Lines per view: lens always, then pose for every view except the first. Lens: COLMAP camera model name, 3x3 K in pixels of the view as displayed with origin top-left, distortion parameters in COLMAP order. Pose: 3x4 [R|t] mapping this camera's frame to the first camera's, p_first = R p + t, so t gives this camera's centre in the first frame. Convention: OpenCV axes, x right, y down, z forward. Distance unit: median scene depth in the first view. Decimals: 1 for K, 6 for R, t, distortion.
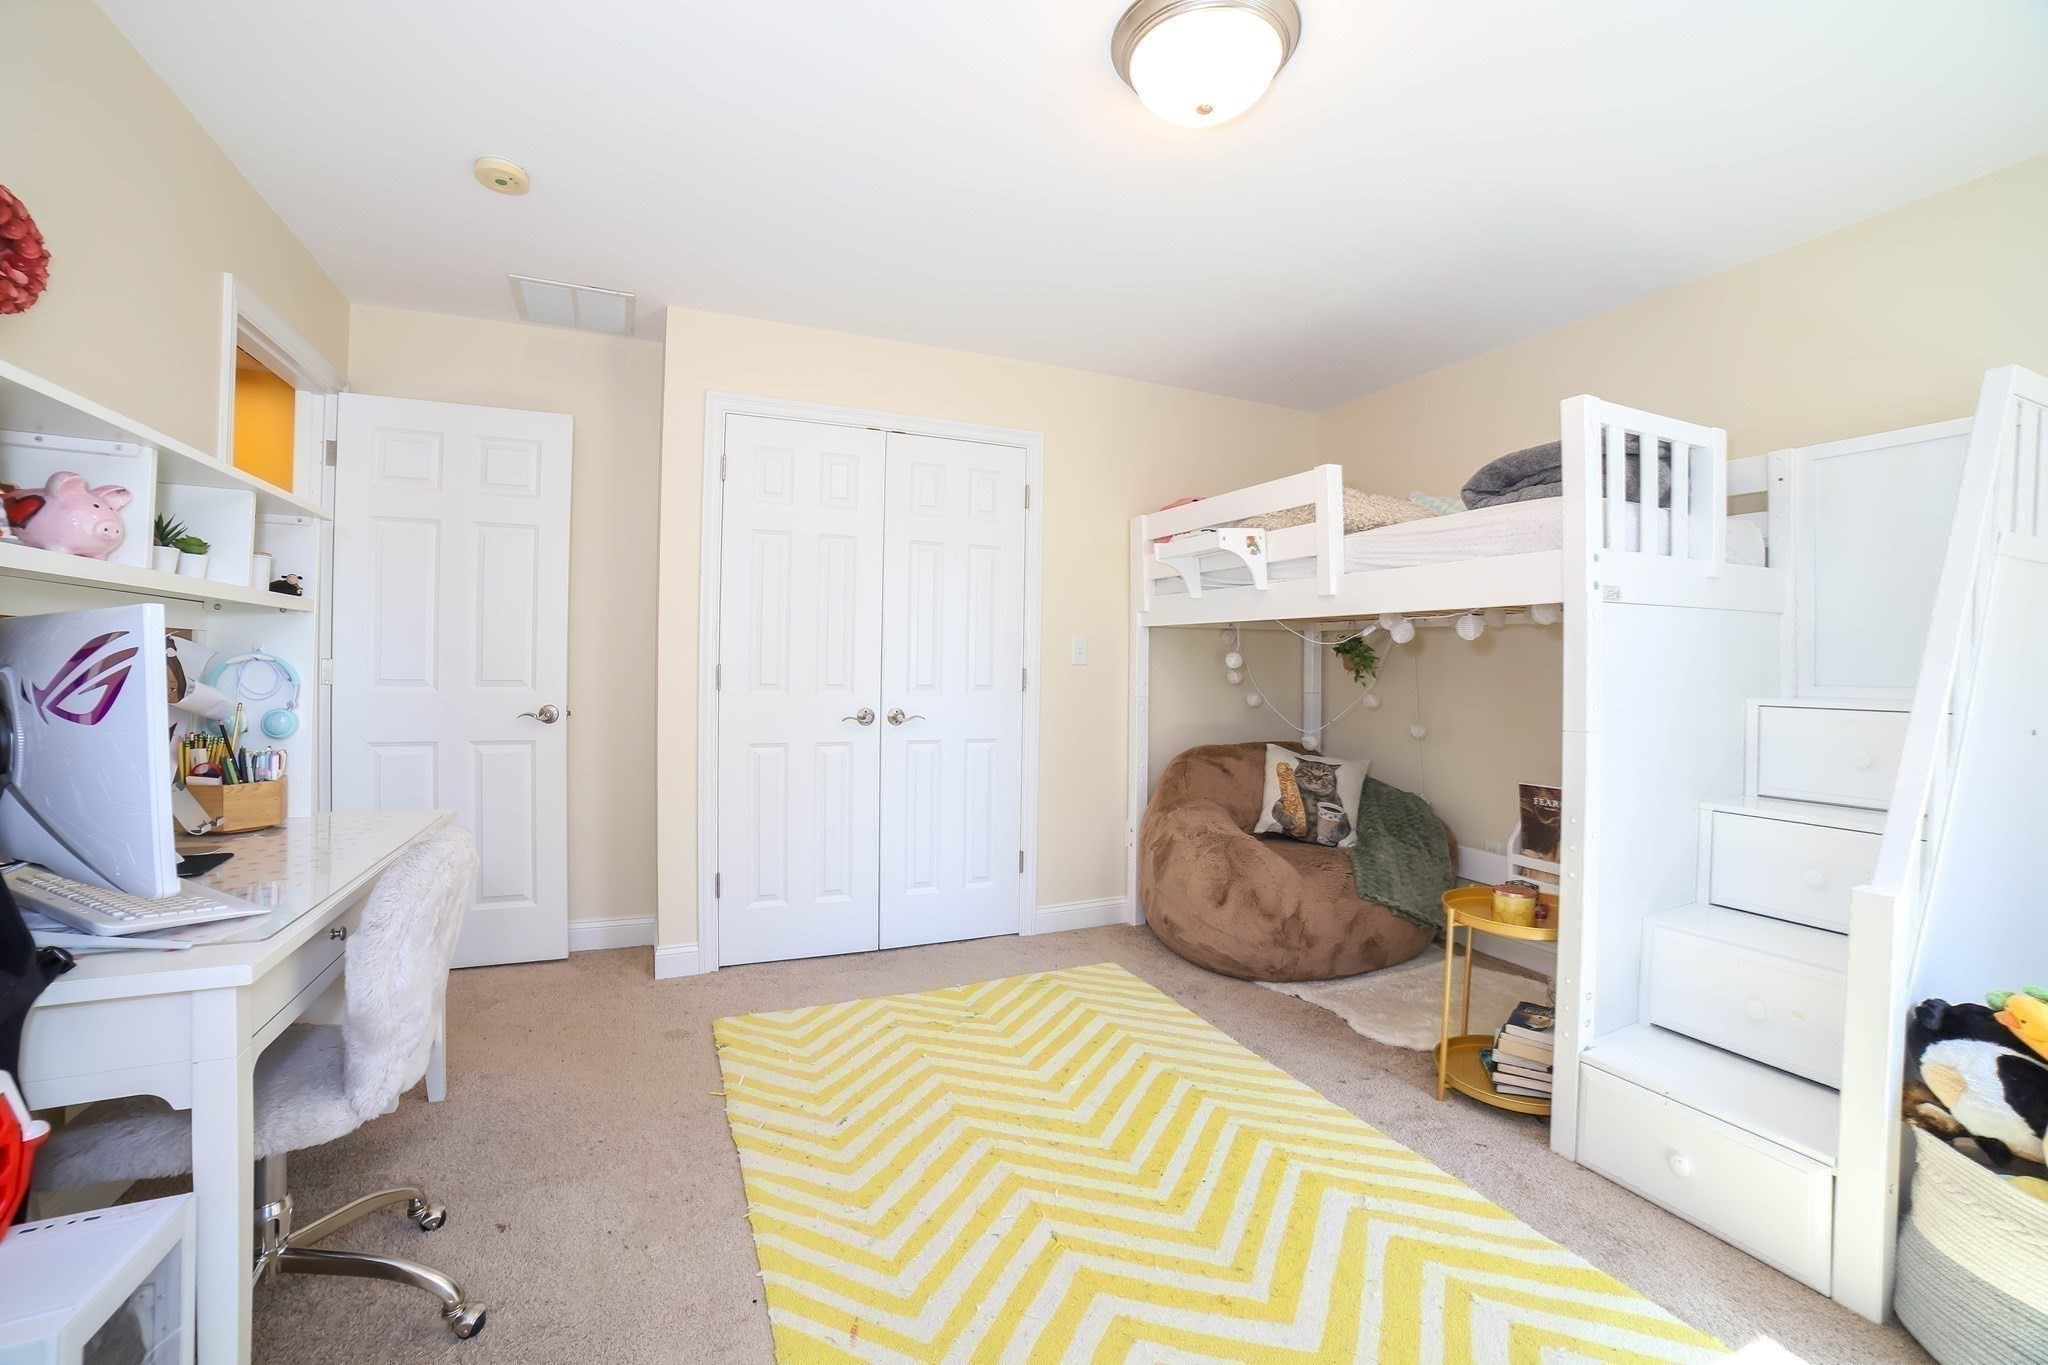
lens RADIAL K [[868.1, 0, 1017.1], [0, 868.1, 672.7], [0, 0, 1]] dist [-0.041193, 0.000130]
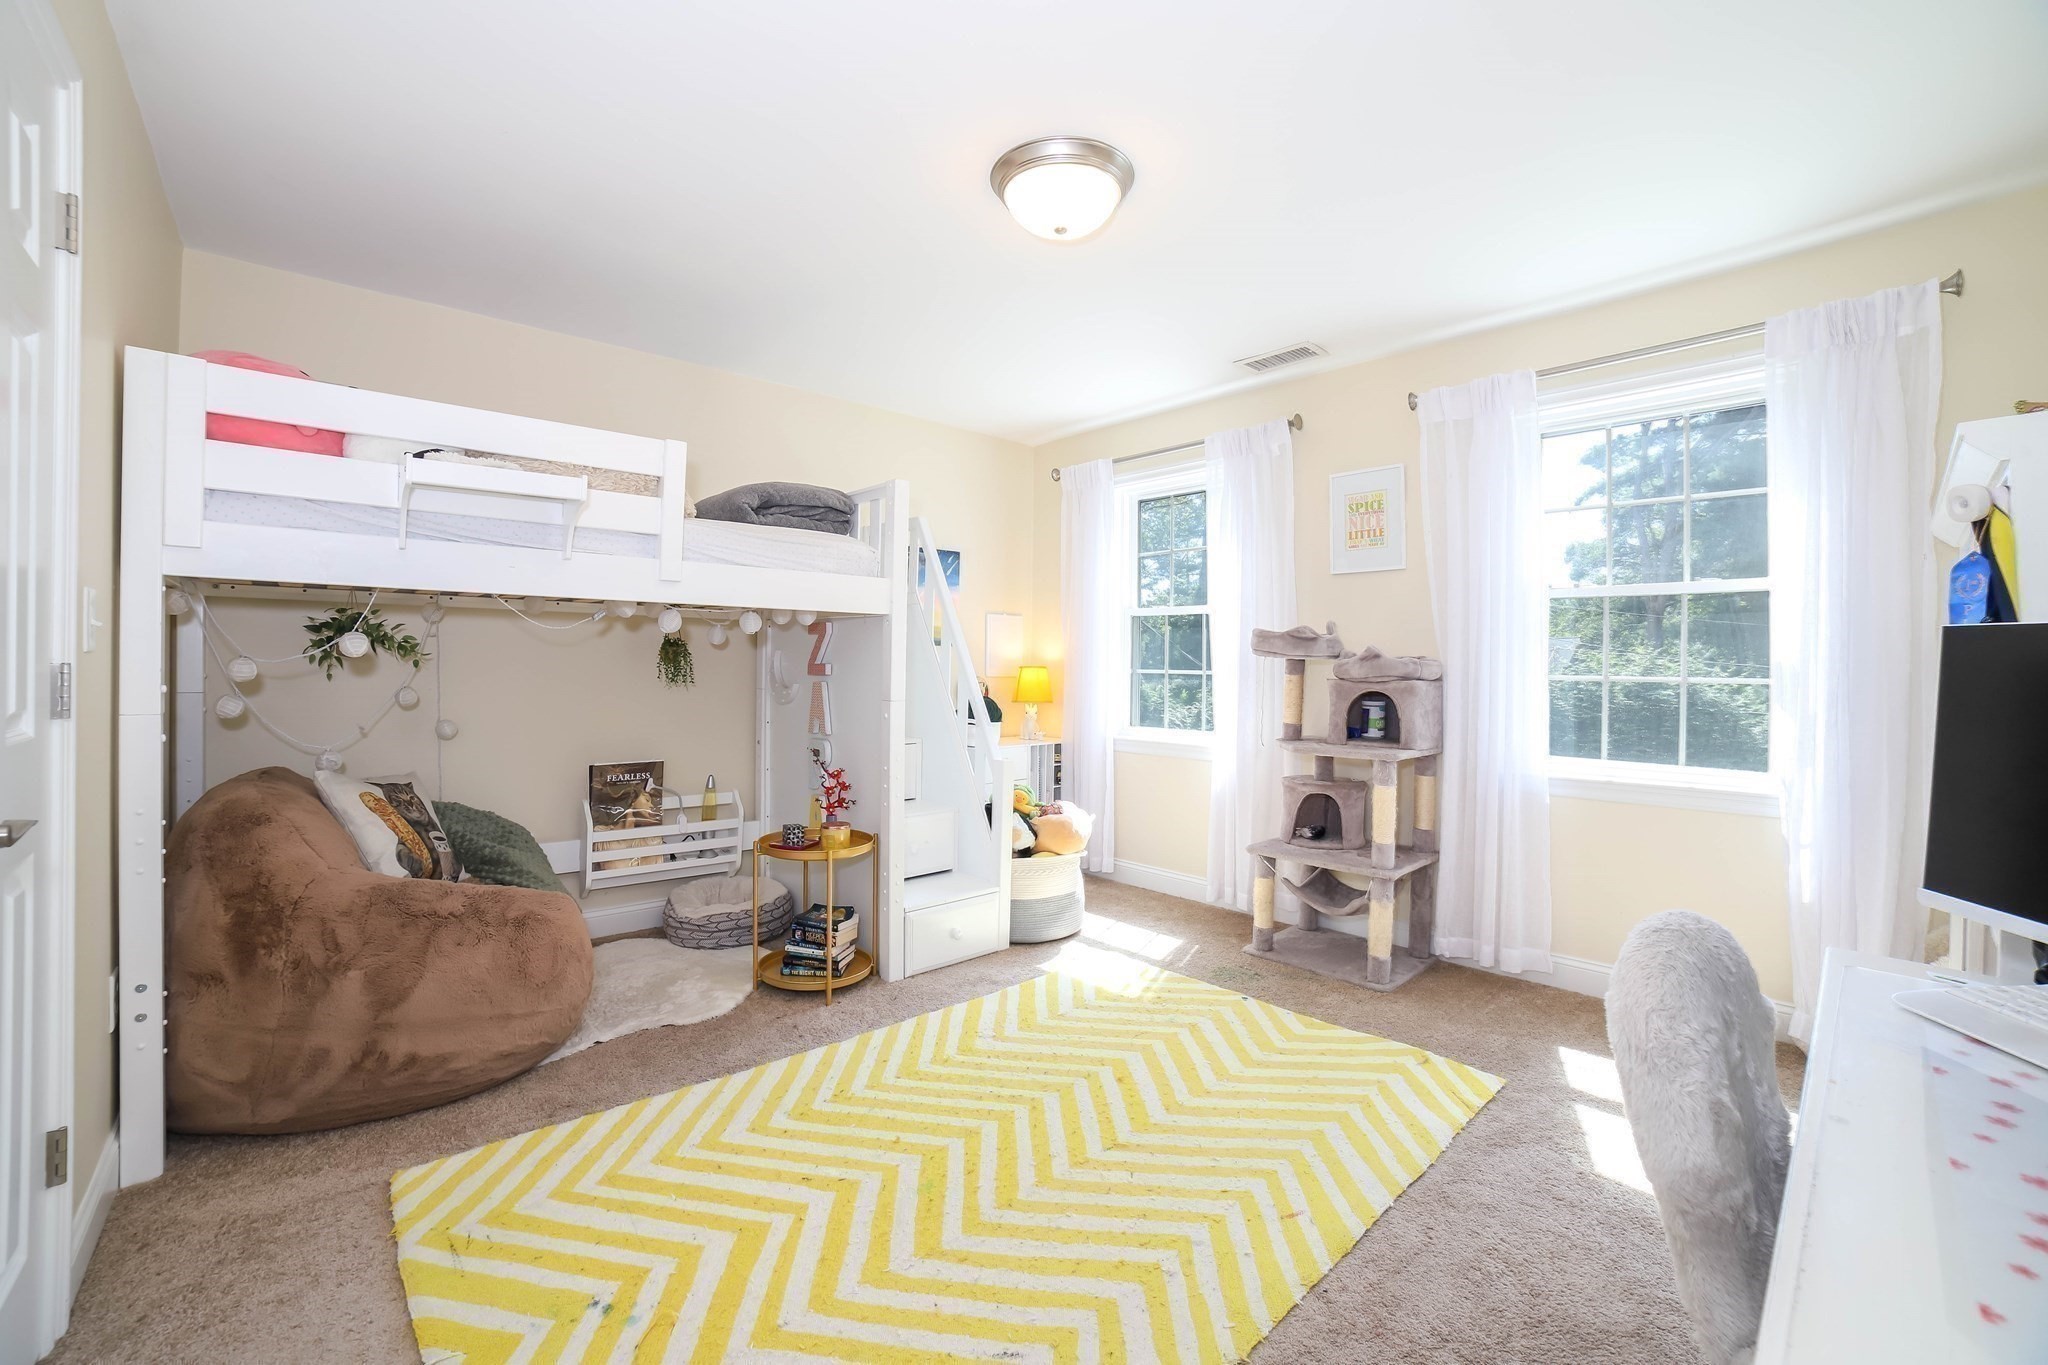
lens RADIAL K [[868.1, 0, 1017.1], [0, 868.1, 672.7], [0, 0, 1]] dist [-0.041193, 0.000130]
pose [[-0.338164, -0.015803, 0.940955, -0.694937], [-0.006936, 0.999874, 0.014299, -0.004118], [-0.941062, -0.001691, -0.338231, 1.044900]]
